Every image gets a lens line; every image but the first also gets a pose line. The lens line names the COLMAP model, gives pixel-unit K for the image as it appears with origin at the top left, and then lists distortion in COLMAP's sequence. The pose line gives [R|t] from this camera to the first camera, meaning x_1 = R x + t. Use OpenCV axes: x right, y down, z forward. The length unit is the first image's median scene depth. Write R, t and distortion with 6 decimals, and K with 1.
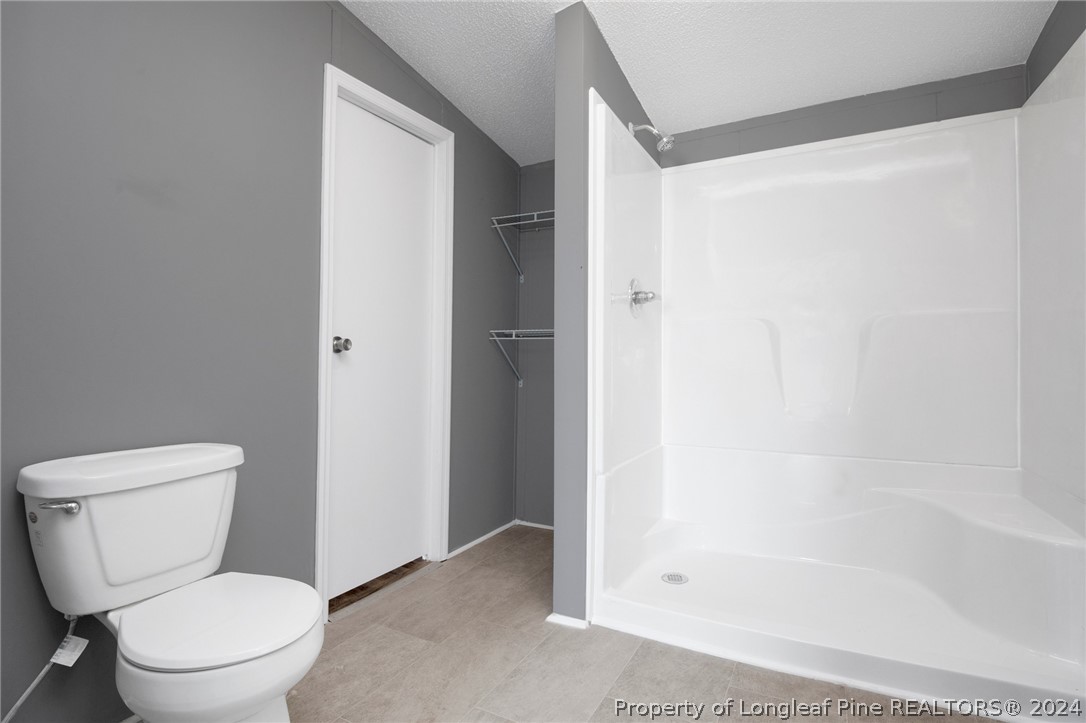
lens RADIAL K [[516.2, 0, 561.2], [0, 516.2, 357.9], [0, 0, 1]] dist [-0.045239, 0.013764]
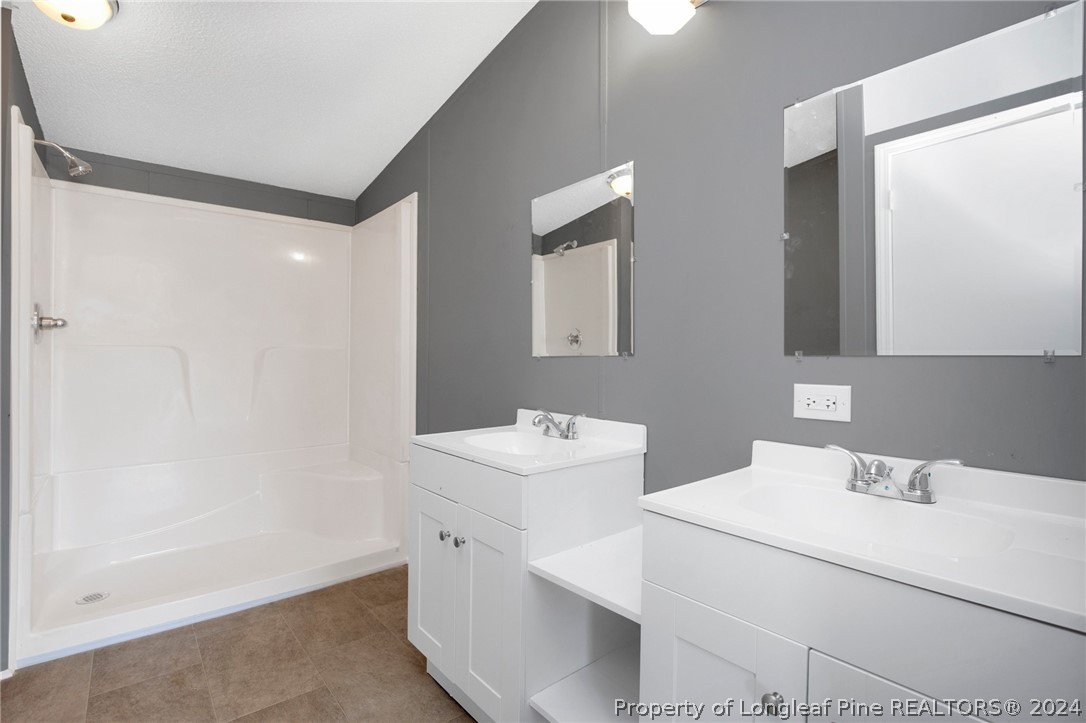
lens RADIAL K [[508.0, 0, 537.0], [0, 508.0, 357.0], [0, 0, 1]] dist [-0.016213, 0.000178]
pose [[0.404573, 0.005367, 0.914490, -0.339951], [-0.006000, 0.999977, -0.003215, -0.058726], [-0.914486, -0.004186, 0.404596, -0.228577]]
